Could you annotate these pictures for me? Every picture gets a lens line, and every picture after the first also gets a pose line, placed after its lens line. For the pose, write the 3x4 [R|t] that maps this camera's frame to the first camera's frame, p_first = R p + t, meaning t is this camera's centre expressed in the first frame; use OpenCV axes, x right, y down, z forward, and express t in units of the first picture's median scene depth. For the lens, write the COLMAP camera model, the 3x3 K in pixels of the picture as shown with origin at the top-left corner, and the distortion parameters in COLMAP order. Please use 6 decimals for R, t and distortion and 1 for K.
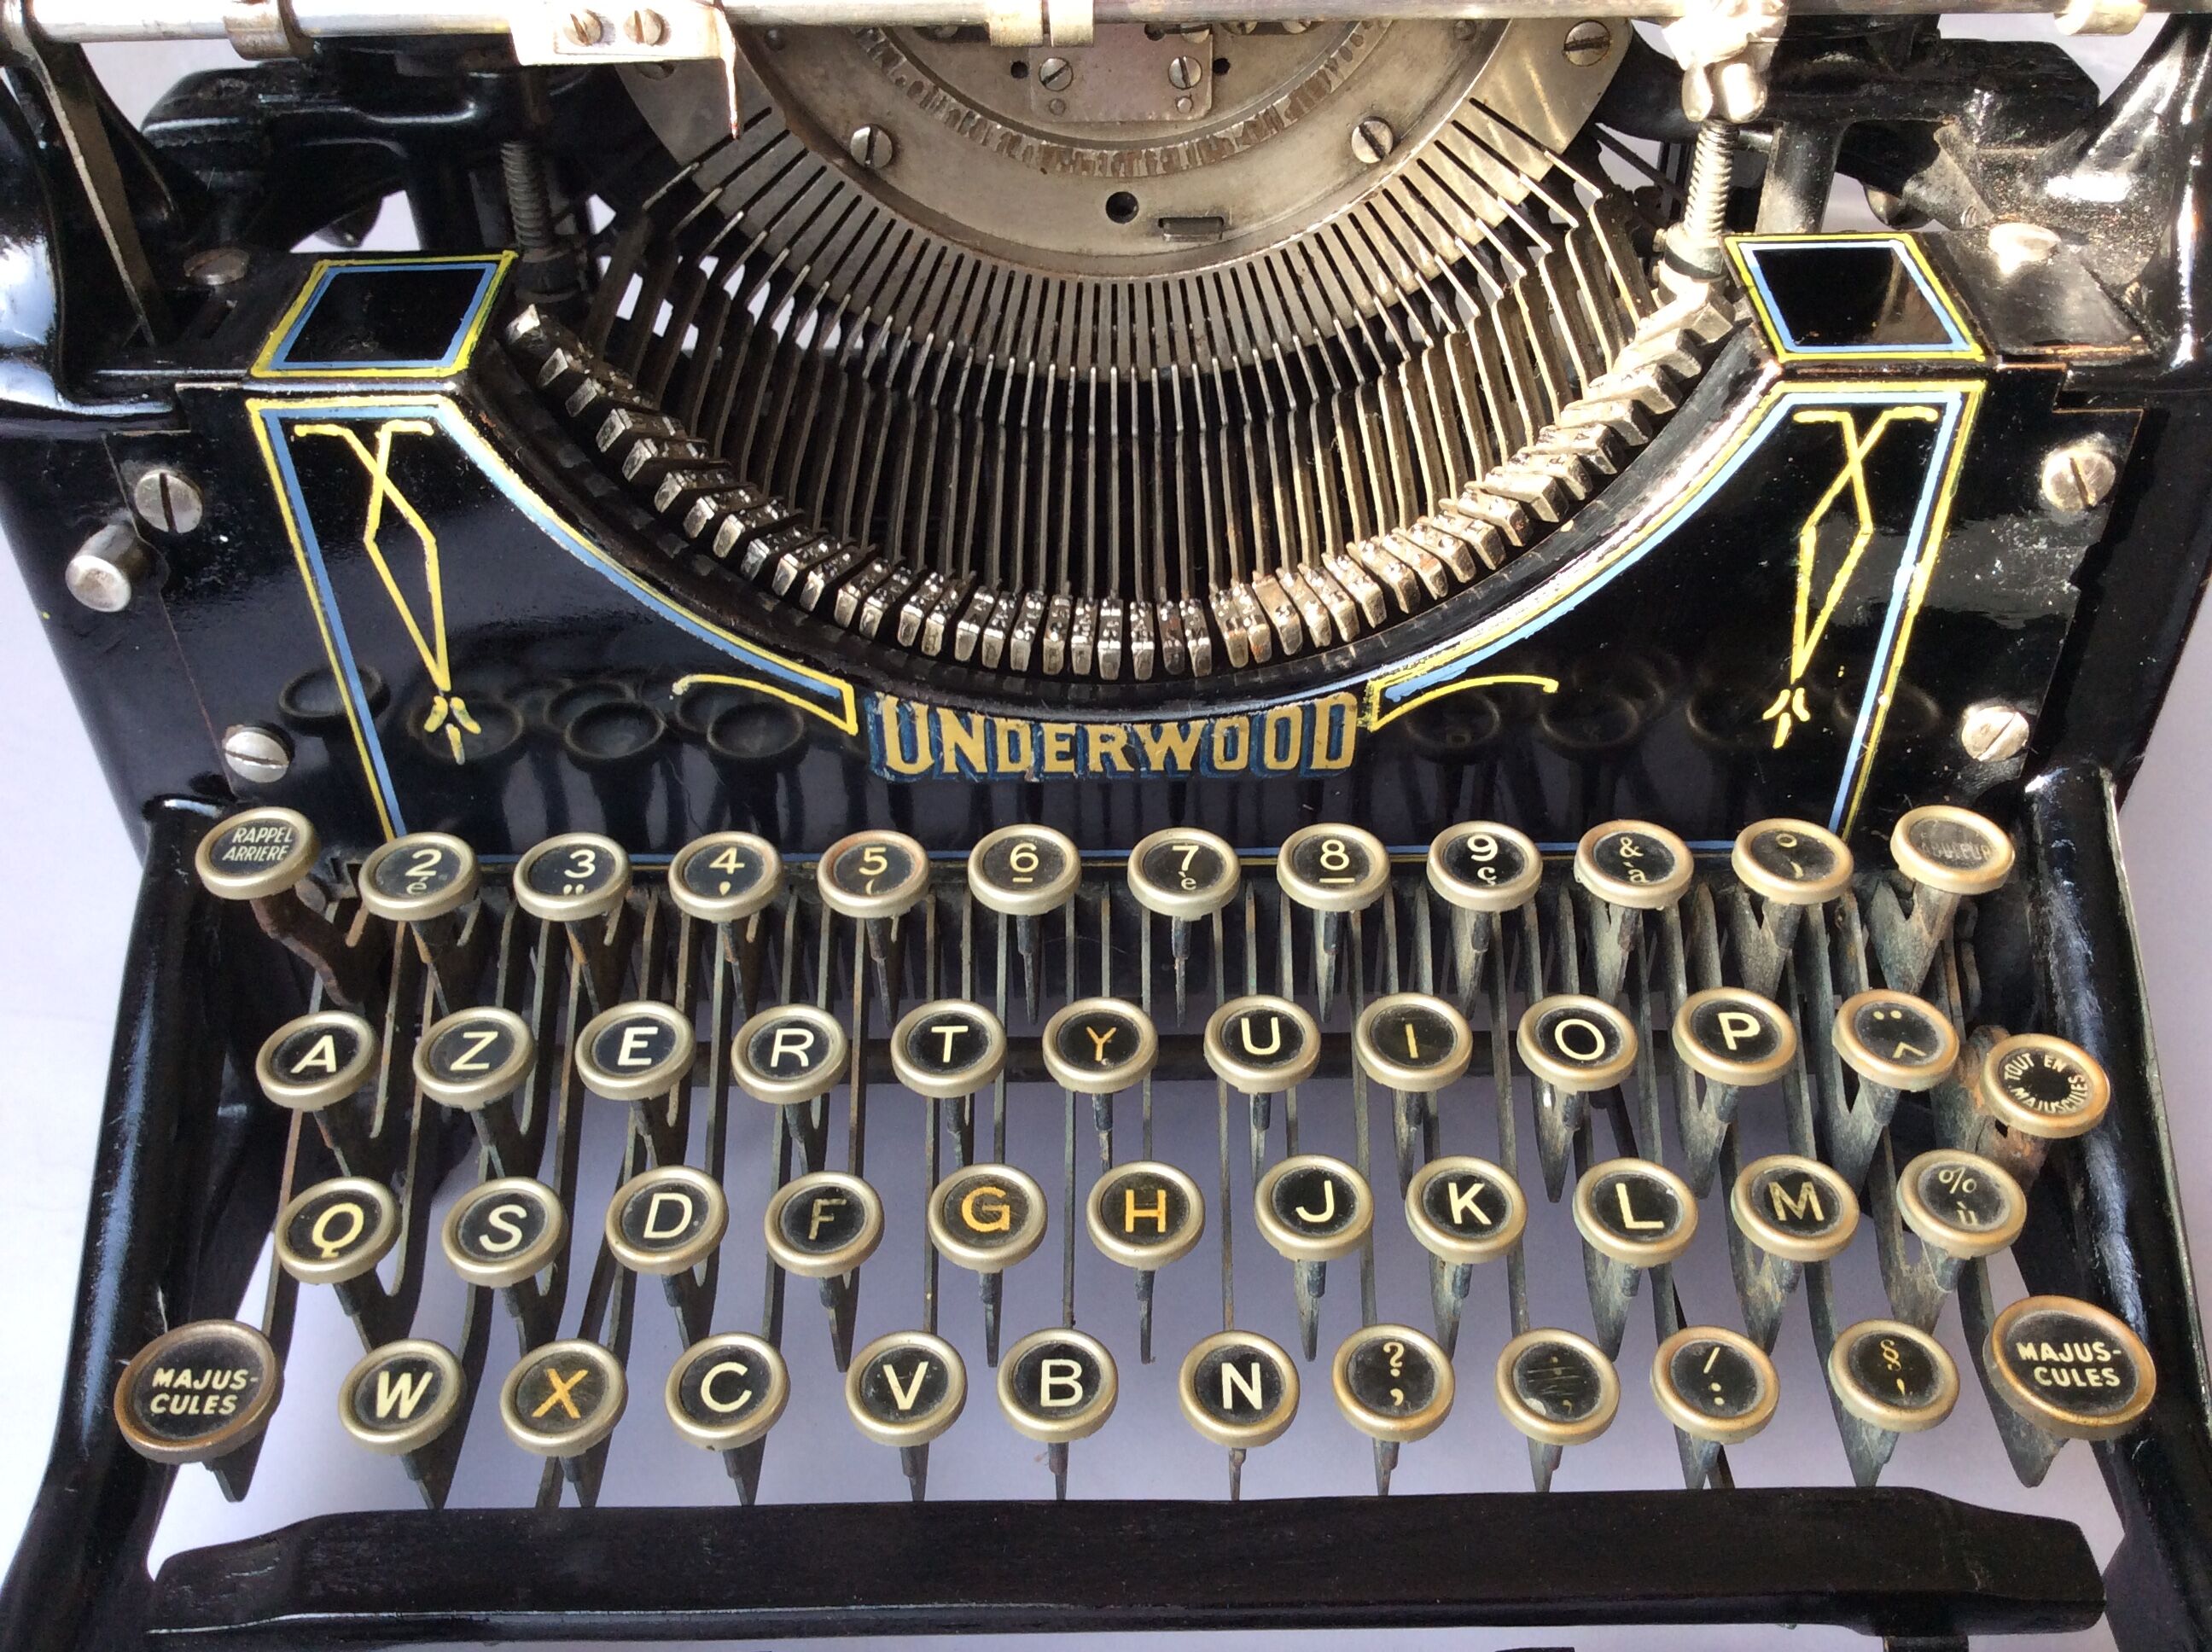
lens RADIAL K [[2054.5, 0, 1116.3], [0, 2054.5, 807.1], [0, 0, 1]] dist [0.148827, -0.367225]
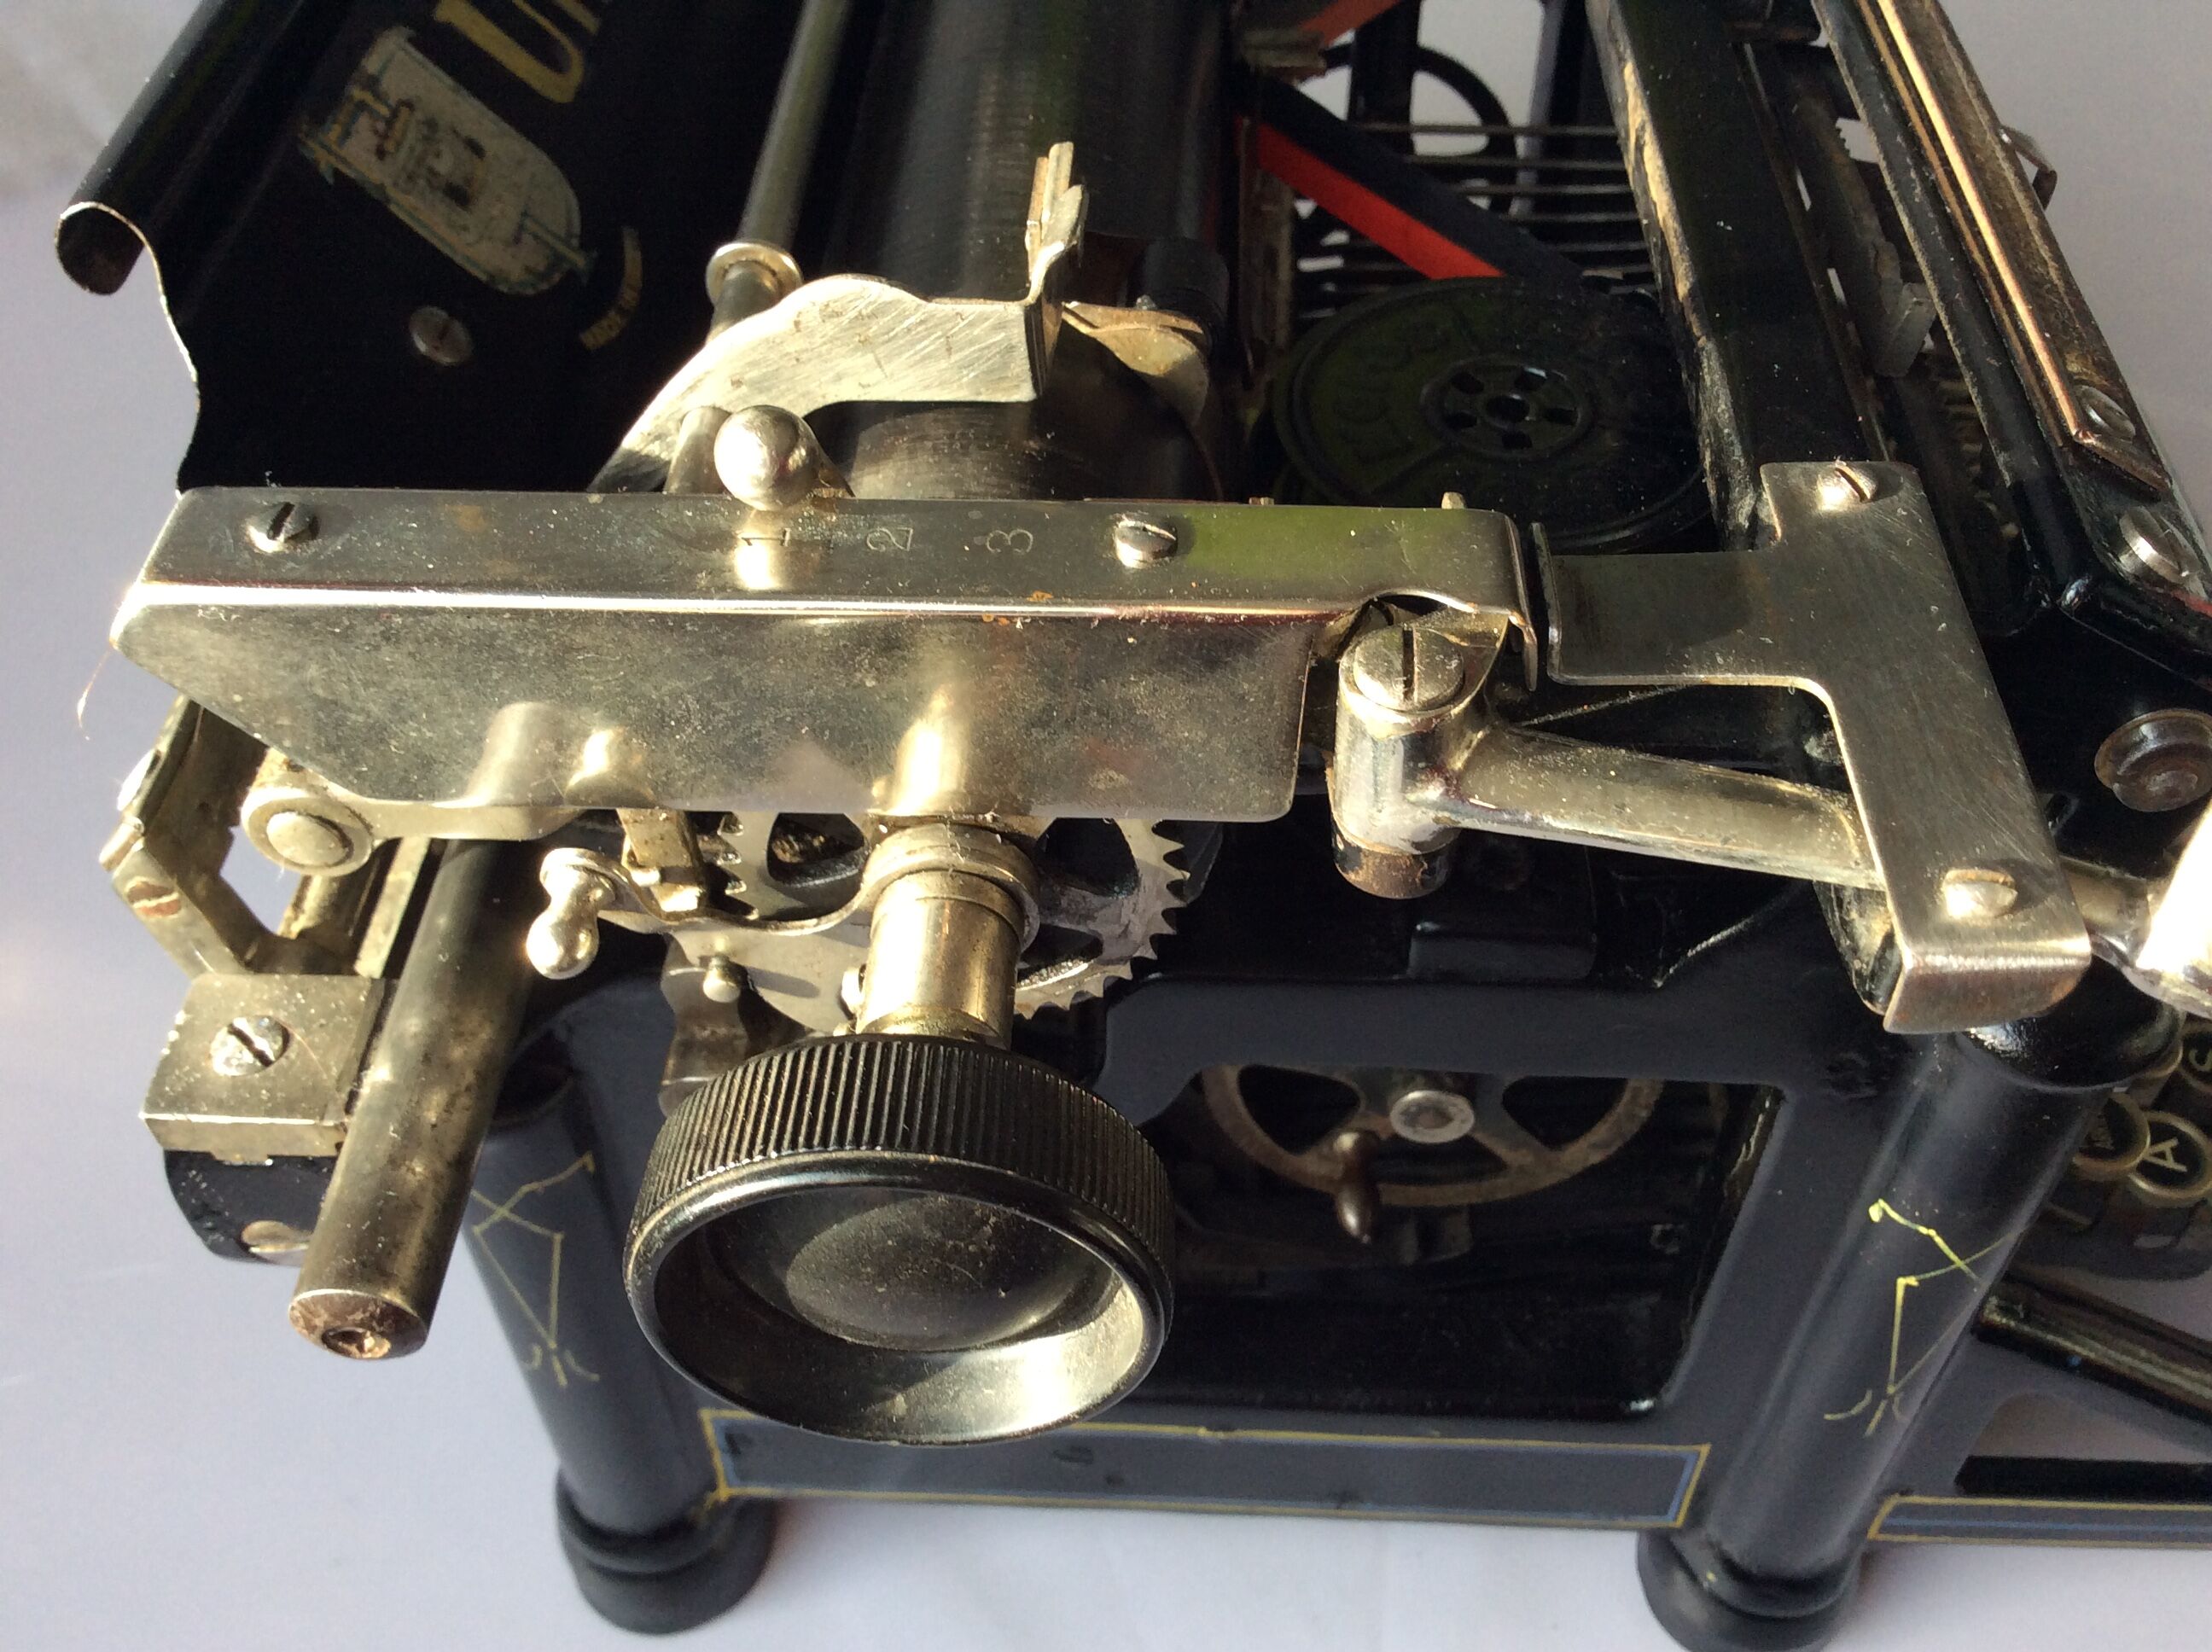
lens RADIAL K [[2105.7, 0, 1106.0], [0, 2105.7, 826.0], [0, 0, 1]] dist [0.065511, -0.249625]
pose [[0.049753, -0.726365, 0.685506, -1.058592], [0.649332, 0.545029, 0.530388, -0.946382], [-0.758876, 0.418732, 0.498769, 0.793417]]
